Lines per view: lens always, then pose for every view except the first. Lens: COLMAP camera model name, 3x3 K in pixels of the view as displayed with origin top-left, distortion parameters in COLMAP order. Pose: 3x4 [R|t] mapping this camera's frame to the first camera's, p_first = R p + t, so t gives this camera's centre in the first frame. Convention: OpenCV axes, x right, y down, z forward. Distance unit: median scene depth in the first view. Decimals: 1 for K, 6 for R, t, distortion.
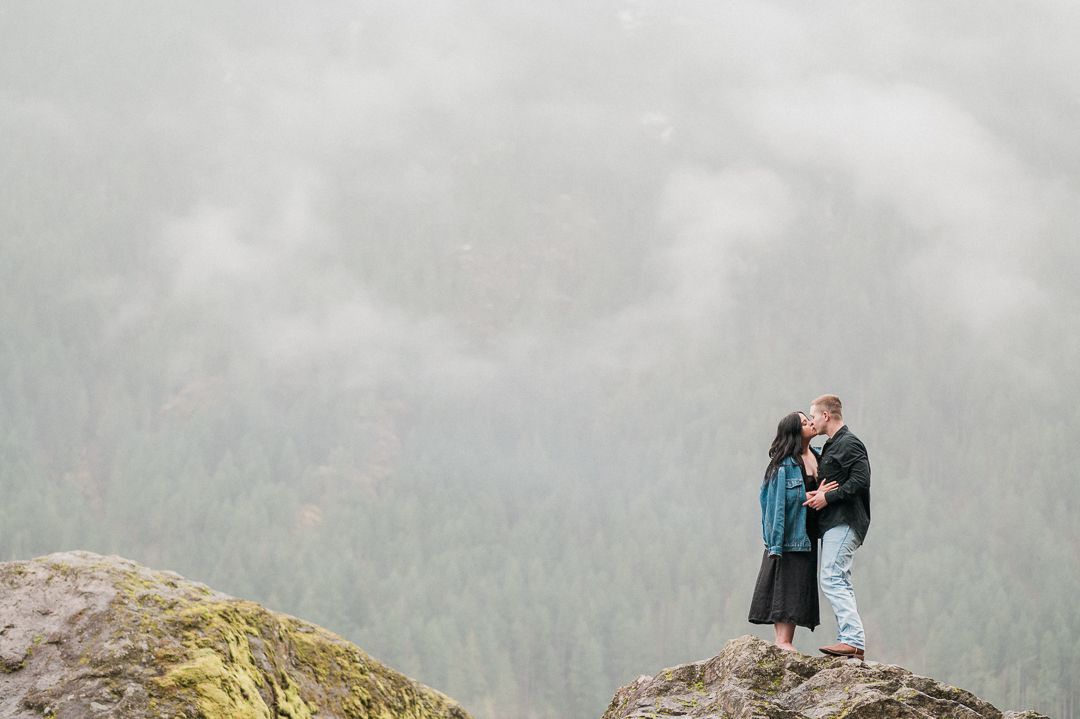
lens RADIAL K [[2756.7, 0, 540.0], [0, 2756.7, 359.5], [0, 0, 1]] dist [-0.064077, 0.559494]
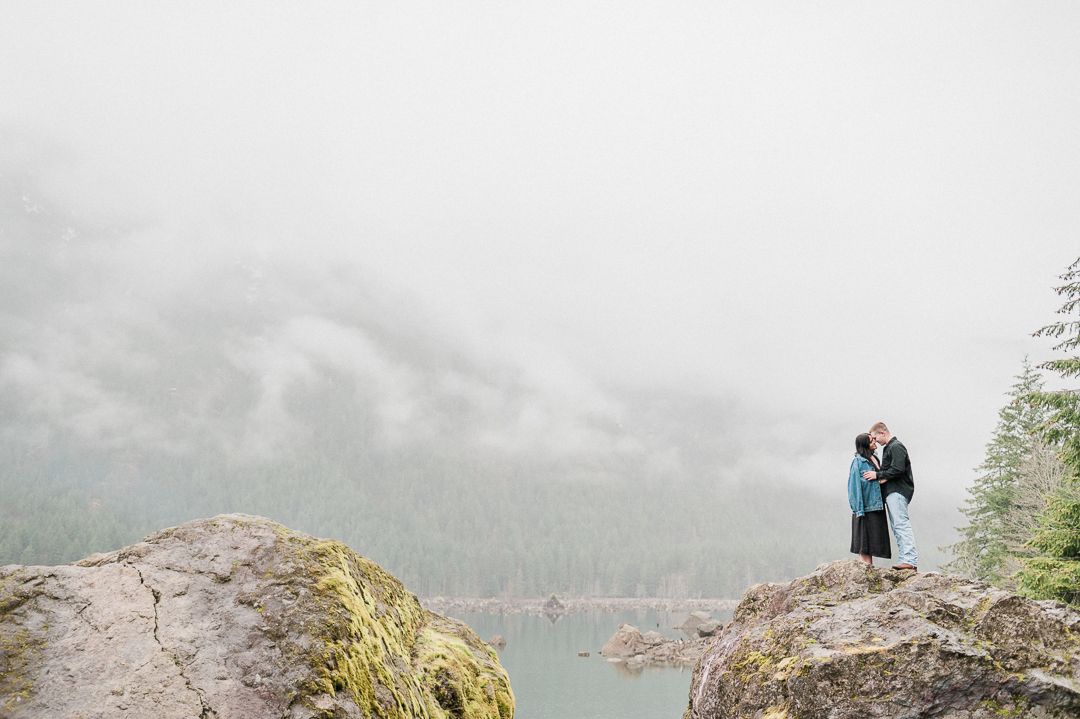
lens RADIAL K [[1059.1, 0, 540.0], [0, 1059.1, 359.5], [0, 0, 1]] dist [0.004430, -0.009985]
pose [[0.941306, 0.052781, 0.333401, -0.232206], [-0.025403, 0.995975, -0.085951, 0.025585], [-0.336596, 0.072437, 0.938859, 0.291826]]
